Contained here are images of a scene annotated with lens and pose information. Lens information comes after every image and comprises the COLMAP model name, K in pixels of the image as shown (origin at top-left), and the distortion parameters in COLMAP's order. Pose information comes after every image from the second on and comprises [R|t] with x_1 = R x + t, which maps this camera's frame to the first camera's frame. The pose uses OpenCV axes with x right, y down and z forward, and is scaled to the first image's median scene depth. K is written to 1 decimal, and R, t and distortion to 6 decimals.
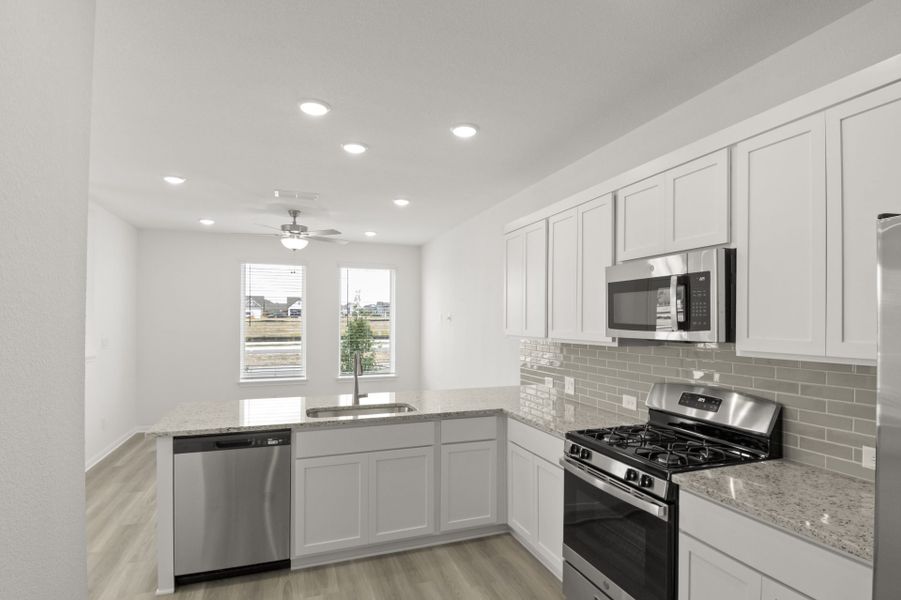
lens RADIAL K [[484.8, 0, 472.4], [0, 484.8, 315.9], [0, 0, 1]] dist [0.000479, -0.007341]
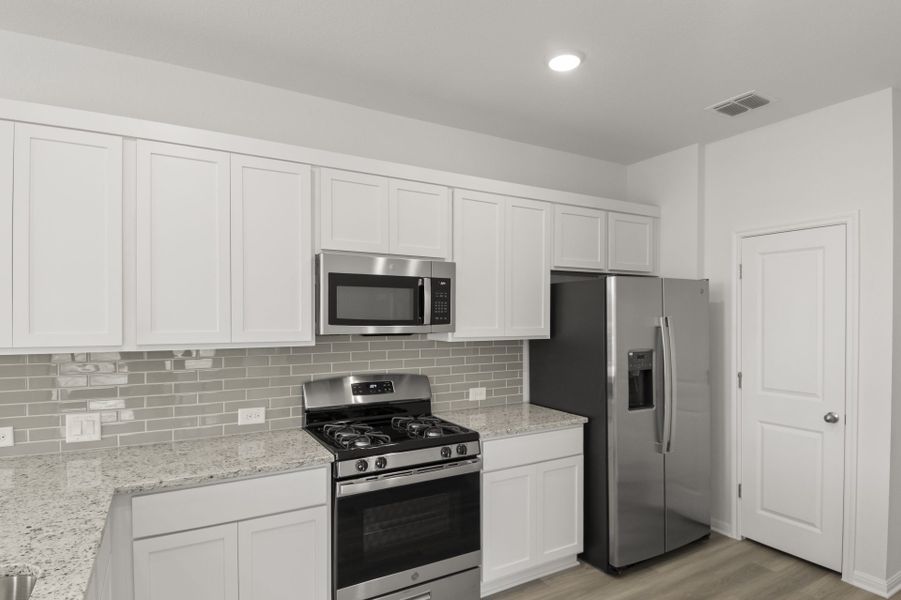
lens RADIAL K [[484.8, 0, 458.1], [0, 484.8, 323.3], [0, 0, 1]] dist [0.000479, -0.007341]
pose [[-0.153316, -0.012342, 0.988100, -0.485842], [-0.009875, 0.999891, 0.010957, 0.008573], [-0.988128, -0.008077, -0.153421, 0.707018]]
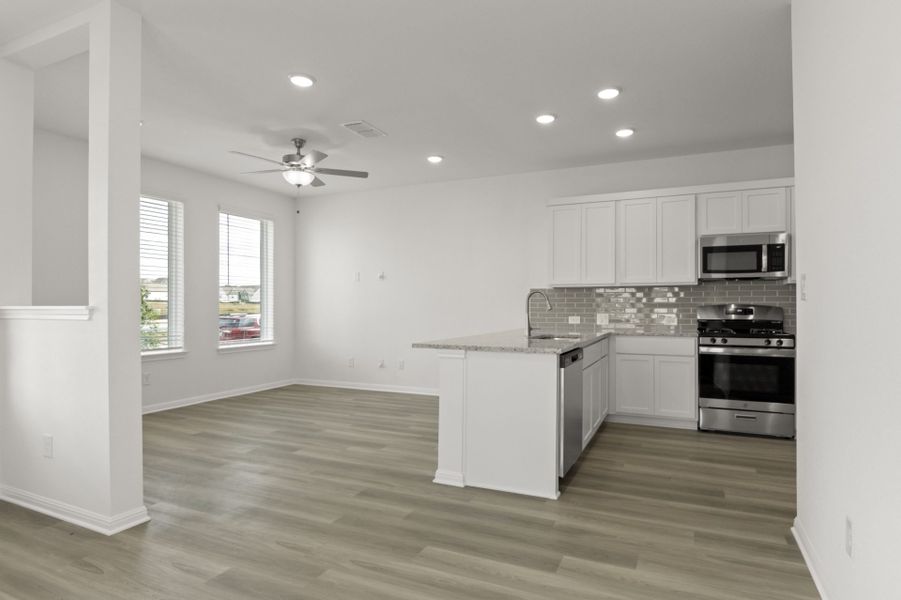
lens RADIAL K [[498.2, 0, 472.4], [0, 498.2, 303.4], [0, 0, 1]] dist [-0.011153, -0.002057]
pose [[0.702426, -0.001551, 0.711755, -1.226883], [-0.005071, 0.999961, 0.007184, 0.097859], [-0.711738, -0.008655, 0.702391, 0.262863]]
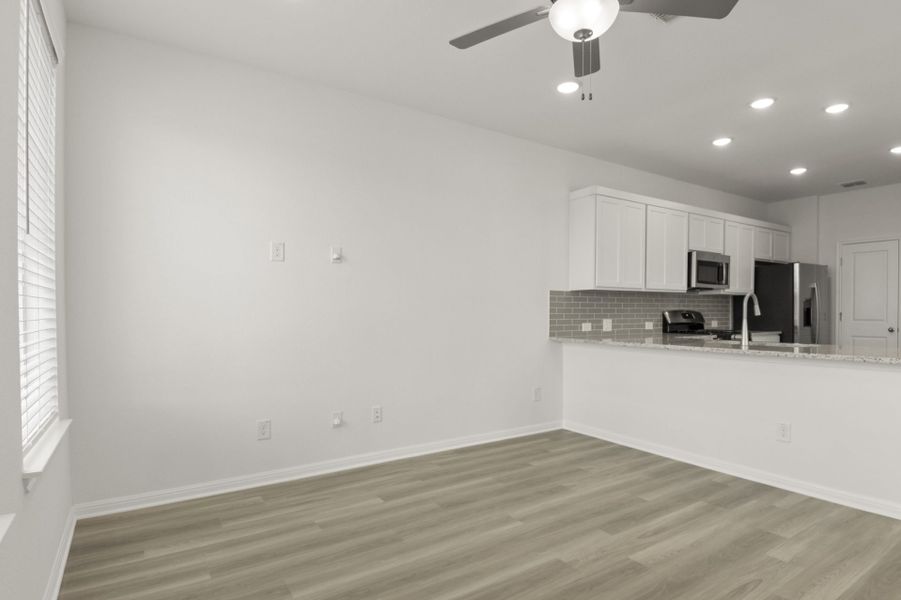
lens RADIAL K [[484.8, 0, 468.4], [0, 484.8, 318.7], [0, 0, 1]] dist [0.000479, -0.007341]
pose [[-0.227200, -0.020798, 0.973626, -1.138782], [-0.011540, 0.999759, 0.018663, 0.114885], [-0.973780, -0.006996, -0.227385, 1.856150]]
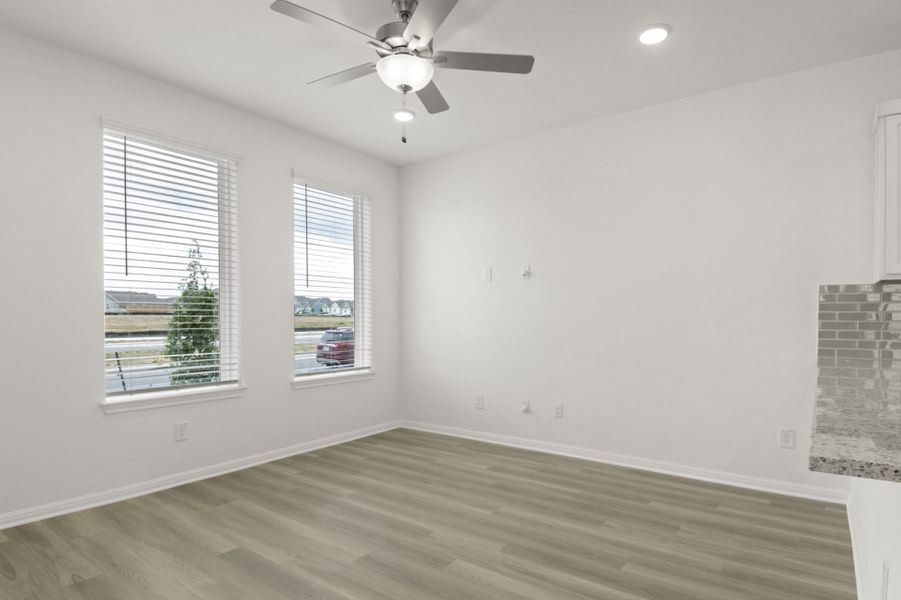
lens RADIAL K [[498.2, 0, 456.2], [0, 498.2, 321.6], [0, 0, 1]] dist [-0.011153, -0.002057]
pose [[0.847126, -0.008464, 0.531325, -0.913518], [-0.001126, 0.999842, 0.017722, 0.109062], [-0.531391, -0.015612, 0.846983, 0.908012]]
